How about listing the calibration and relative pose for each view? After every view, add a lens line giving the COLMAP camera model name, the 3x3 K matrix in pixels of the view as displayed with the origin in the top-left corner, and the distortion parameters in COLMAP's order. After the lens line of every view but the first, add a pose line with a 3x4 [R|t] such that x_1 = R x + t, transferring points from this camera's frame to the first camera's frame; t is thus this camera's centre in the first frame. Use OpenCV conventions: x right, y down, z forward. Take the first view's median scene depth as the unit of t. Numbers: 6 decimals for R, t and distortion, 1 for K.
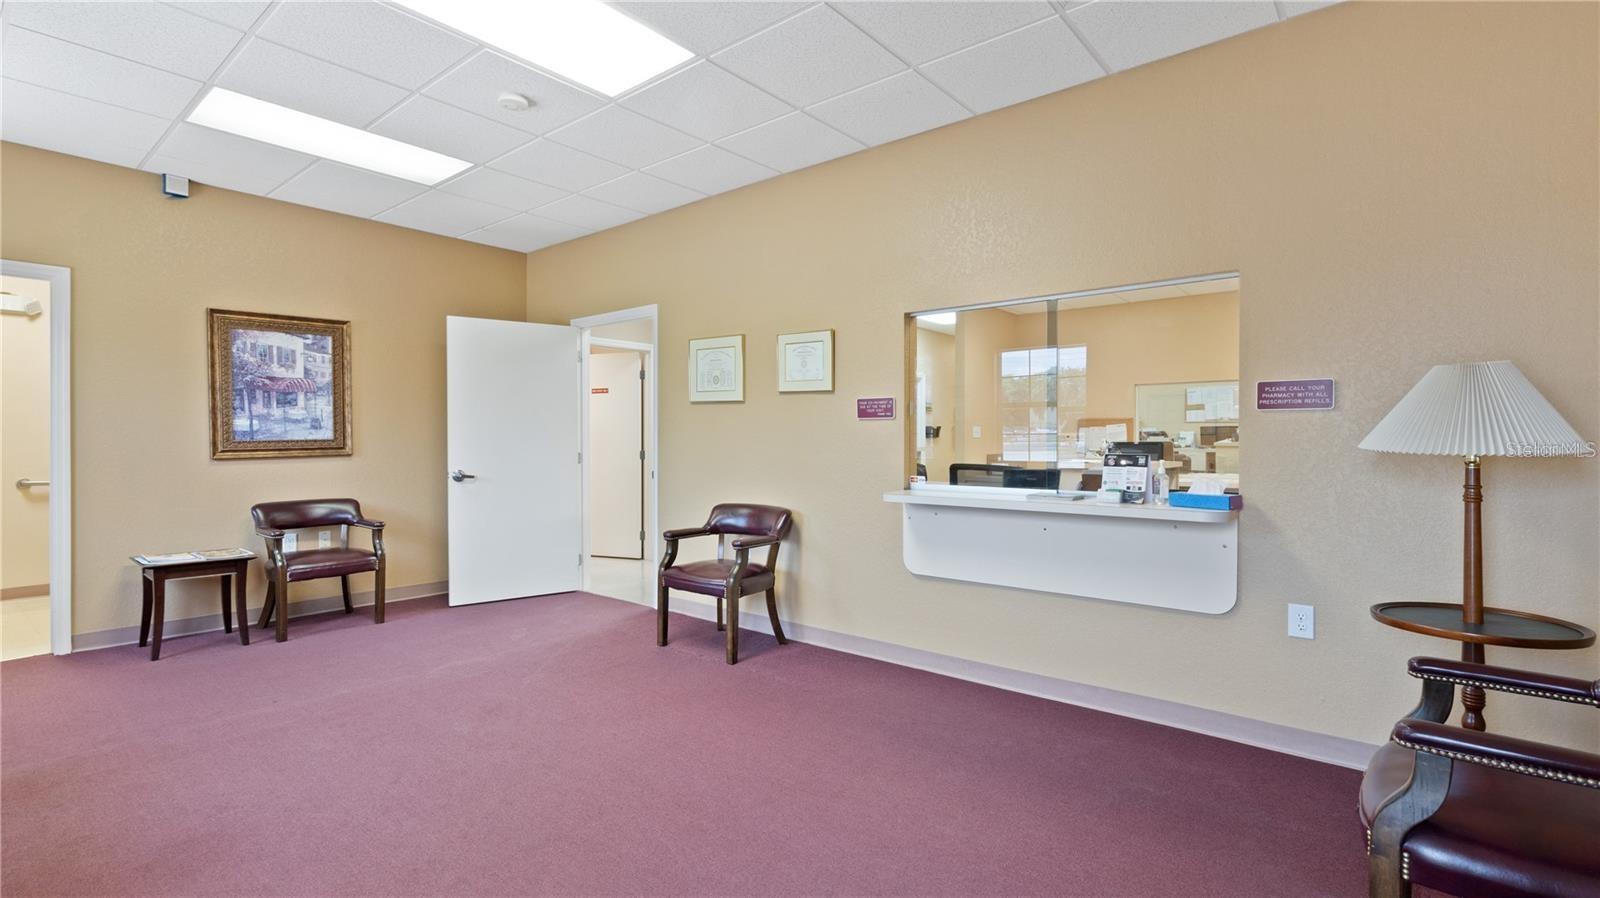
lens RADIAL K [[728.4, 0, 804.3], [0, 728.4, 450.6], [0, 0, 1]] dist [-0.000580, 0.000027]
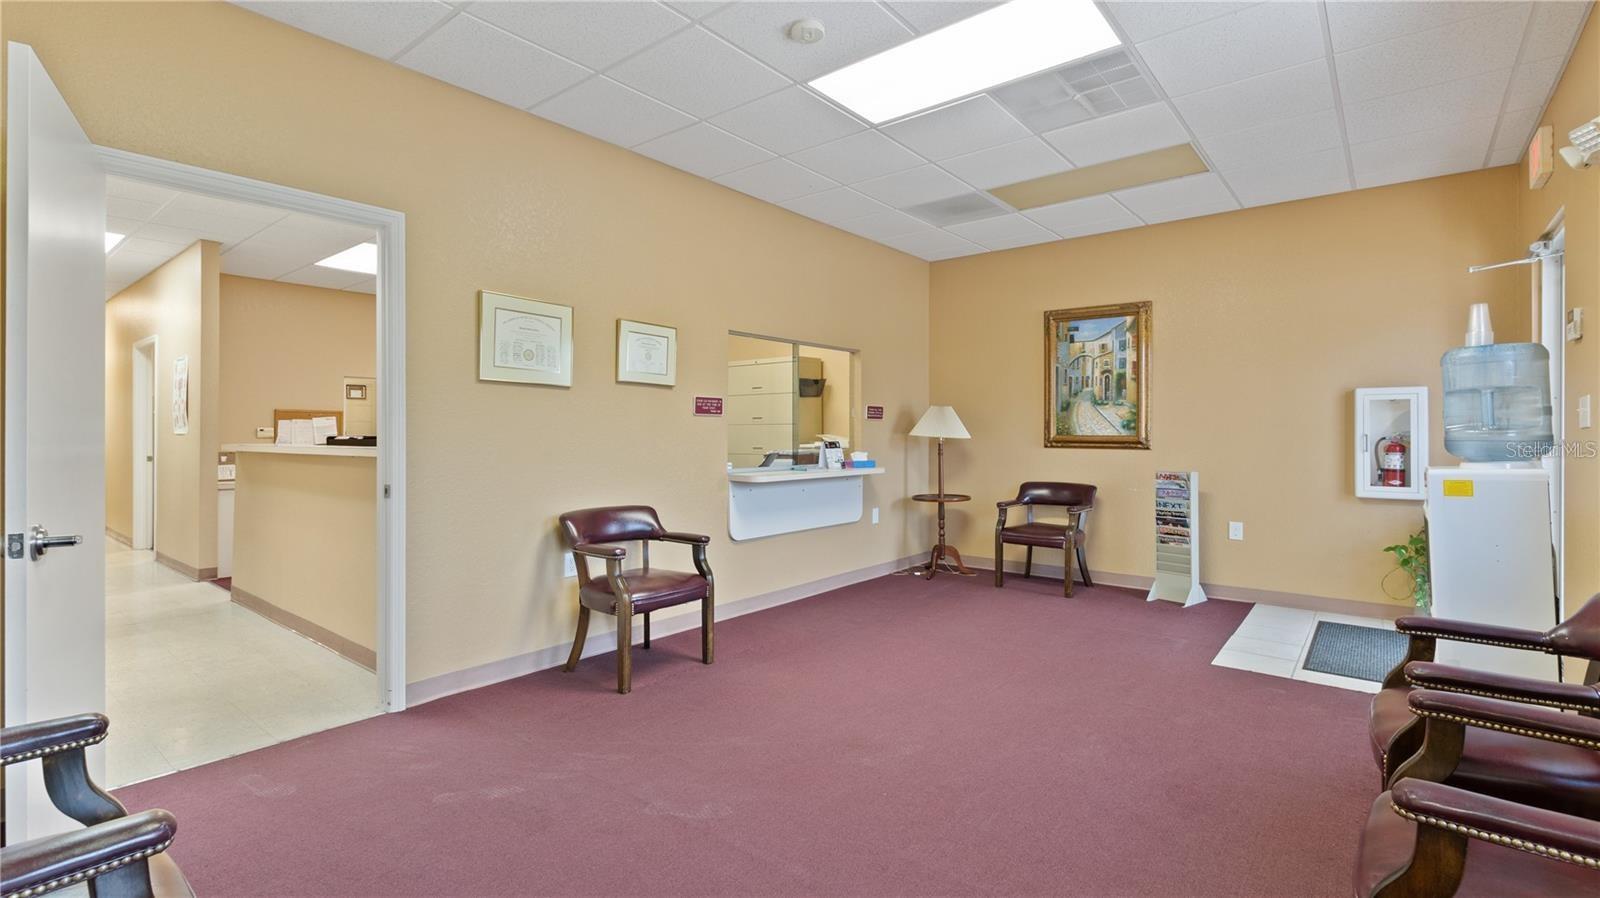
lens RADIAL K [[728.4, 0, 793.8], [0, 728.4, 431.7], [0, 0, 1]] dist [-0.000580, 0.000027]
pose [[0.001331, 0.002283, 0.999997, -0.983761], [0.016296, 0.999865, -0.002305, -0.011867], [-0.999866, 0.016299, 0.001293, 0.806449]]
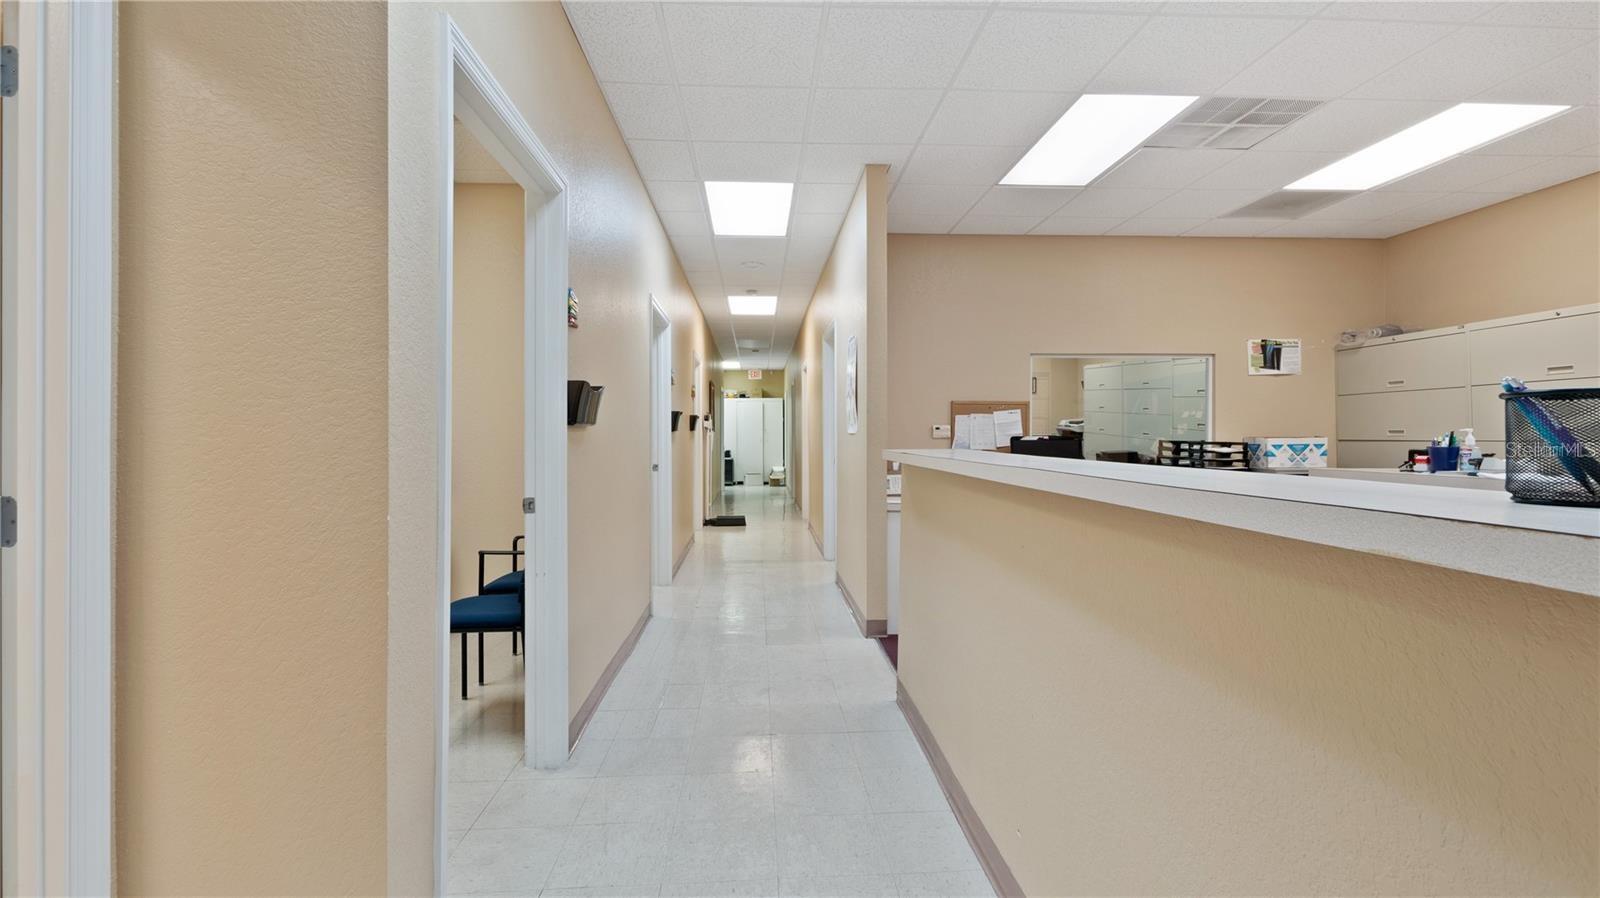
lens RADIAL K [[728.4, 0, 803.3], [0, 728.4, 445.2], [0, 0, 1]] dist [-0.000580, 0.000027]
pose [[0.729662, -0.005807, 0.683783, -0.347553], [0.021335, 0.999670, -0.014277, 0.003648], [-0.683475, 0.025006, 0.729546, 1.267320]]
